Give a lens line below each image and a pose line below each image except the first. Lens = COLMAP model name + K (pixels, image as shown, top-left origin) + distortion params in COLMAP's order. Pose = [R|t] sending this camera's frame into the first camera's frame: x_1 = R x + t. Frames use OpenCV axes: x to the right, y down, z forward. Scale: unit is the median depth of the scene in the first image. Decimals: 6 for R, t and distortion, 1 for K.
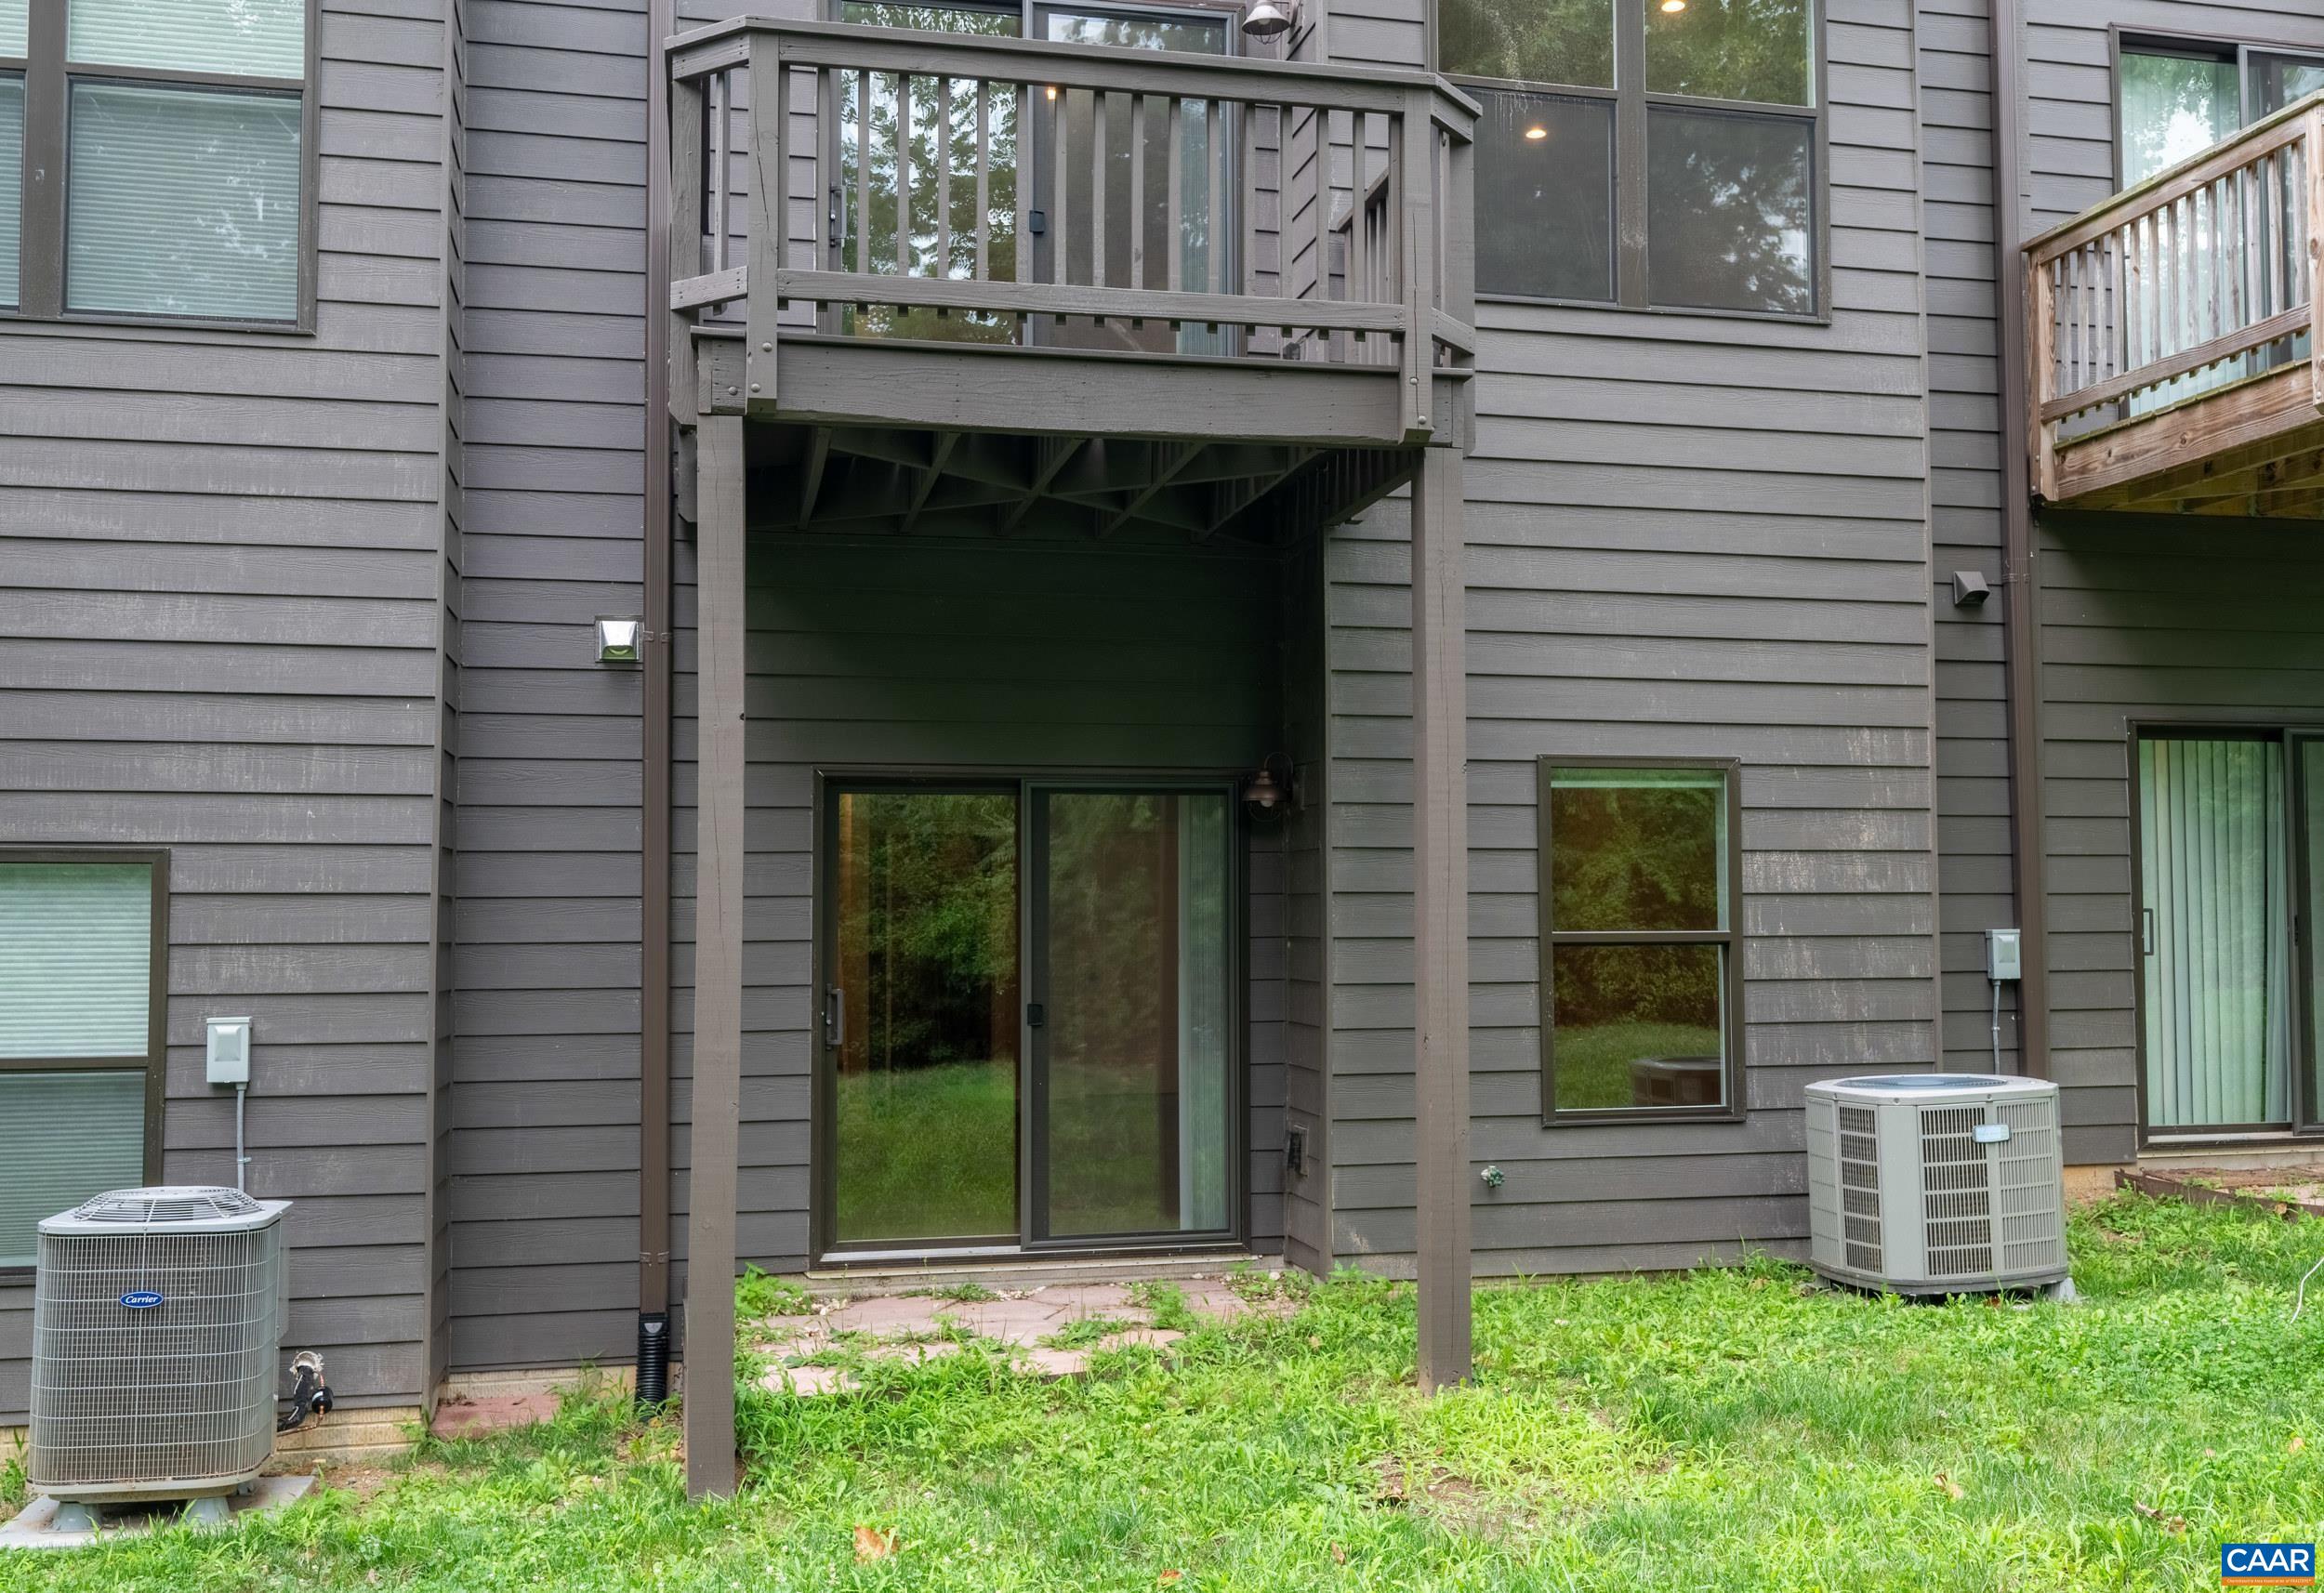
lens RADIAL K [[2081.6, 0, 1163.4], [0, 2081.6, 795.3], [0, 0, 1]] dist [0.000265, 0.000263]
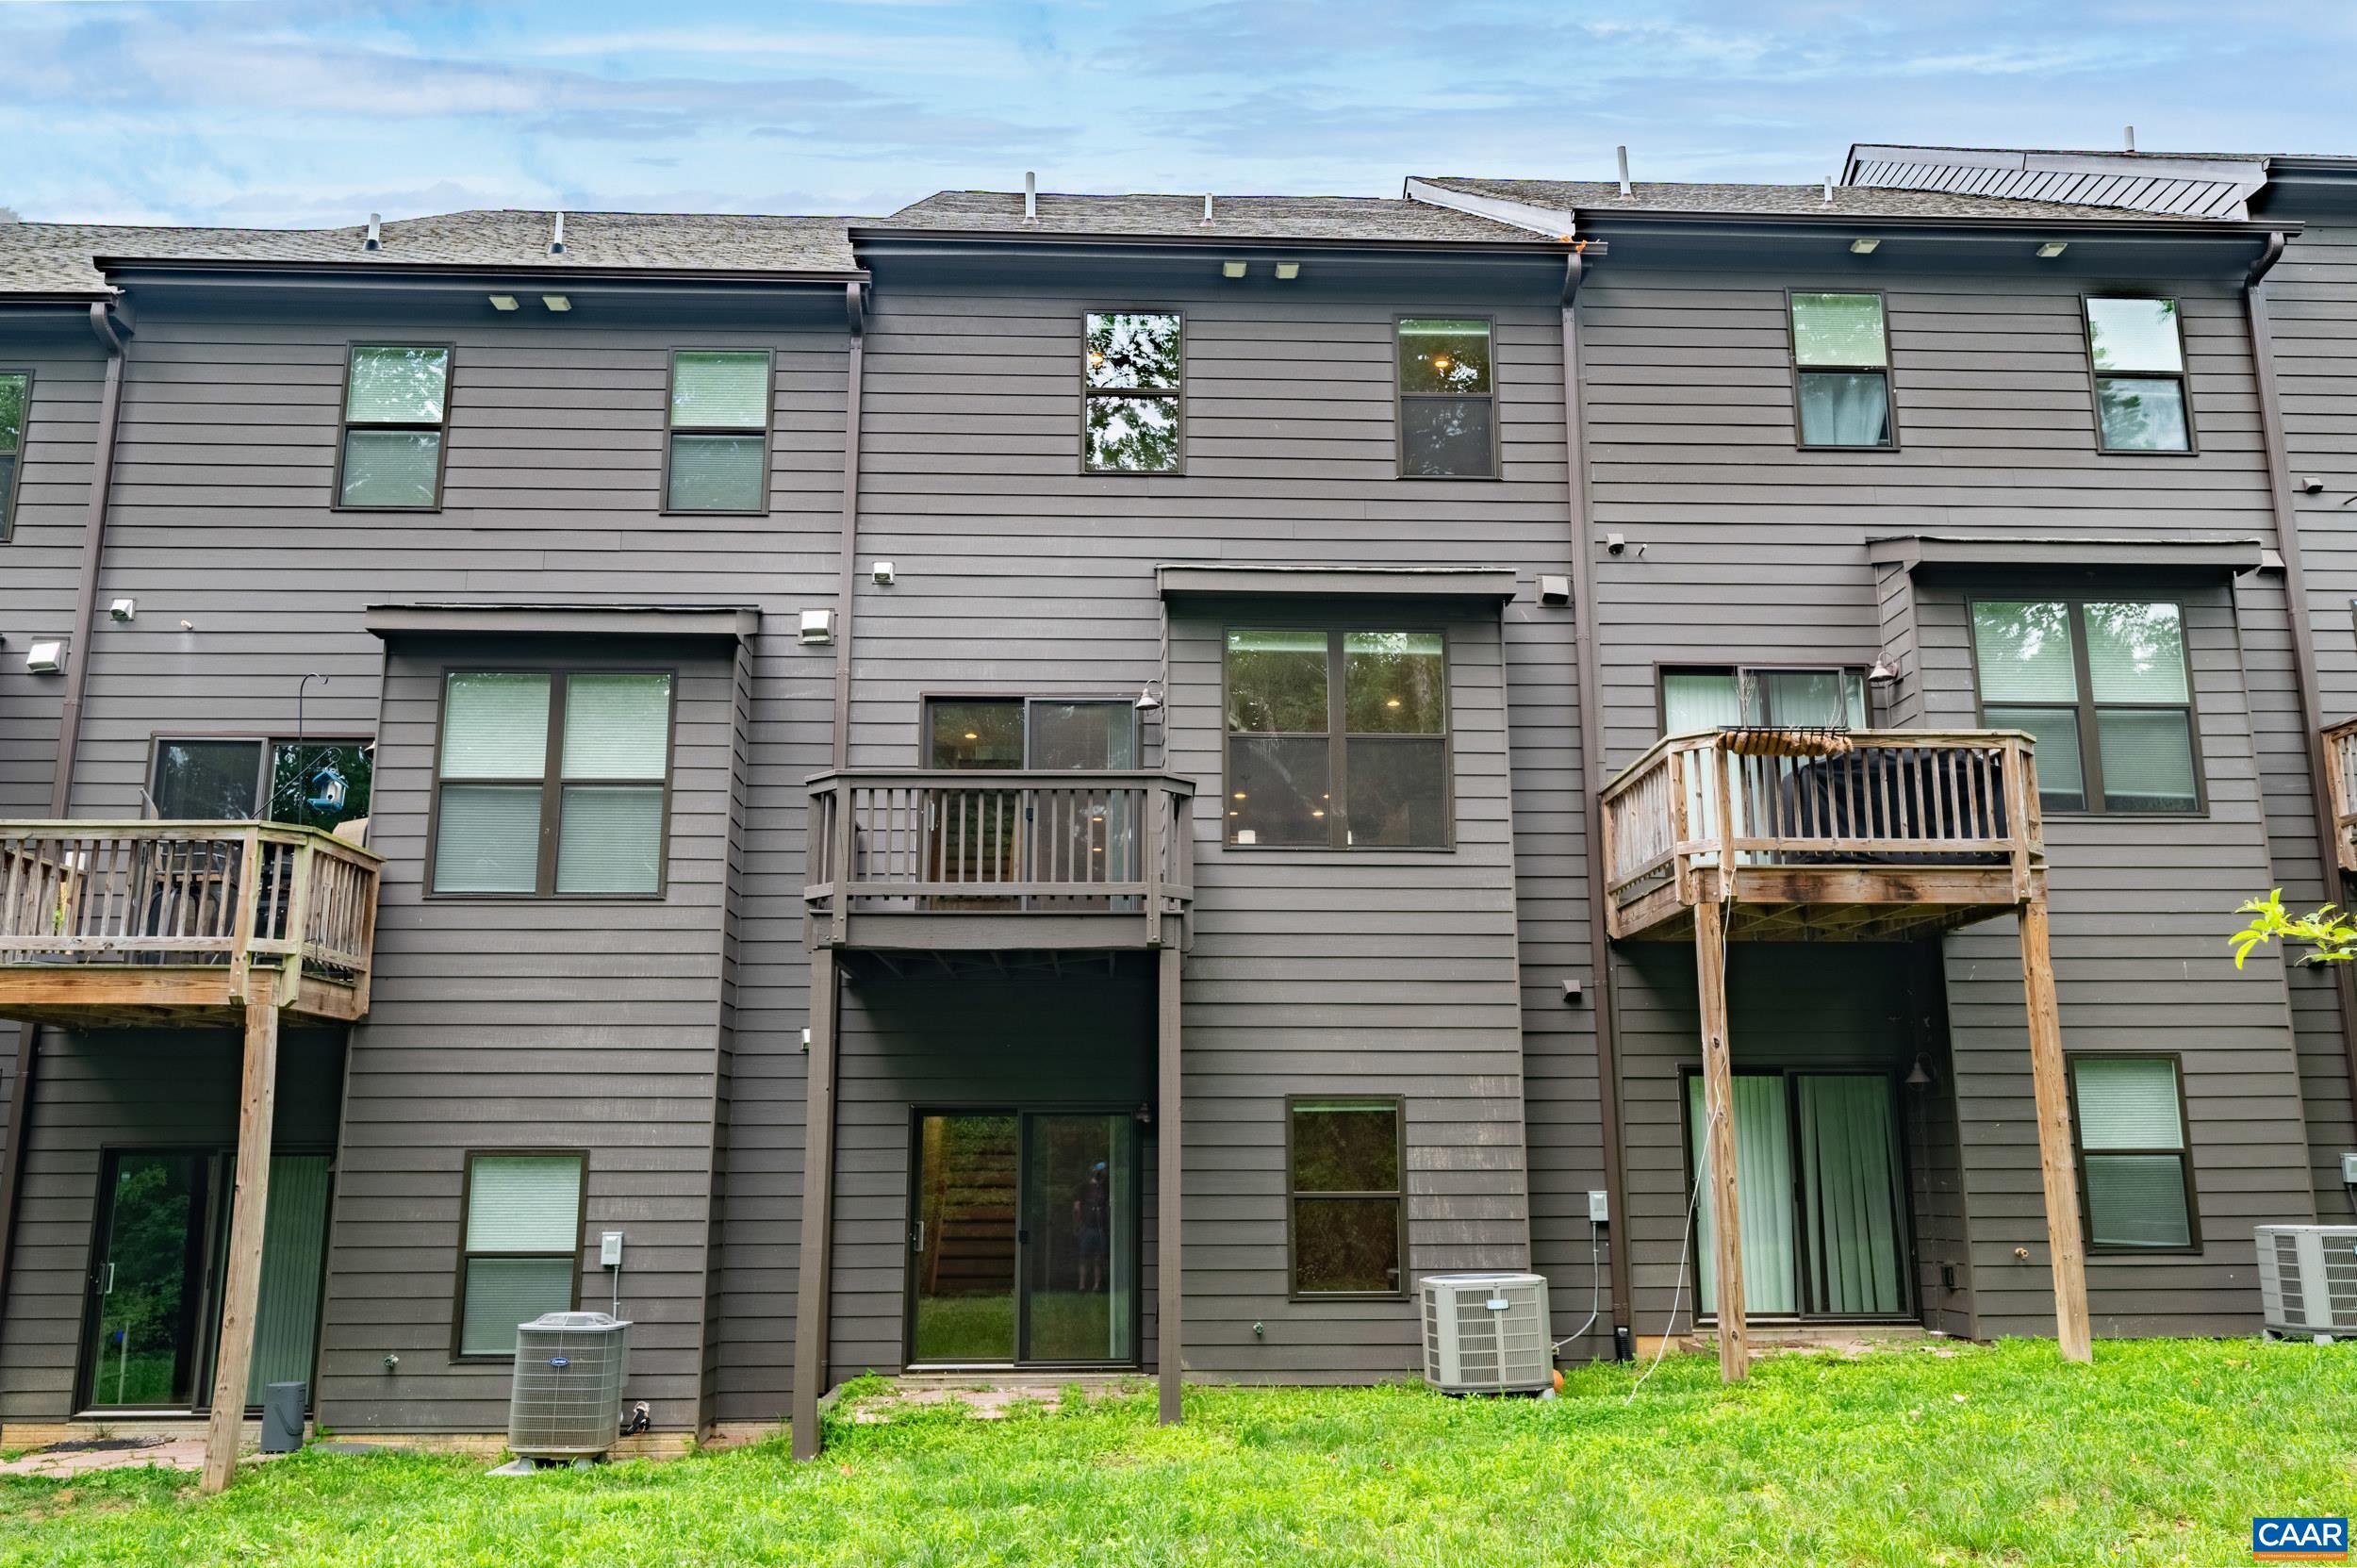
lens RADIAL K [[1781.7, 0, 1179.7], [0, 1781.7, 788.8], [0, 0, 1]] dist [-0.004954, 0.003607]
pose [[0.983225, -0.037449, -0.178509, 0.420394], [0.009292, 0.987709, -0.156025, -0.045362], [0.182158, 0.151749, 0.971489, -0.655982]]
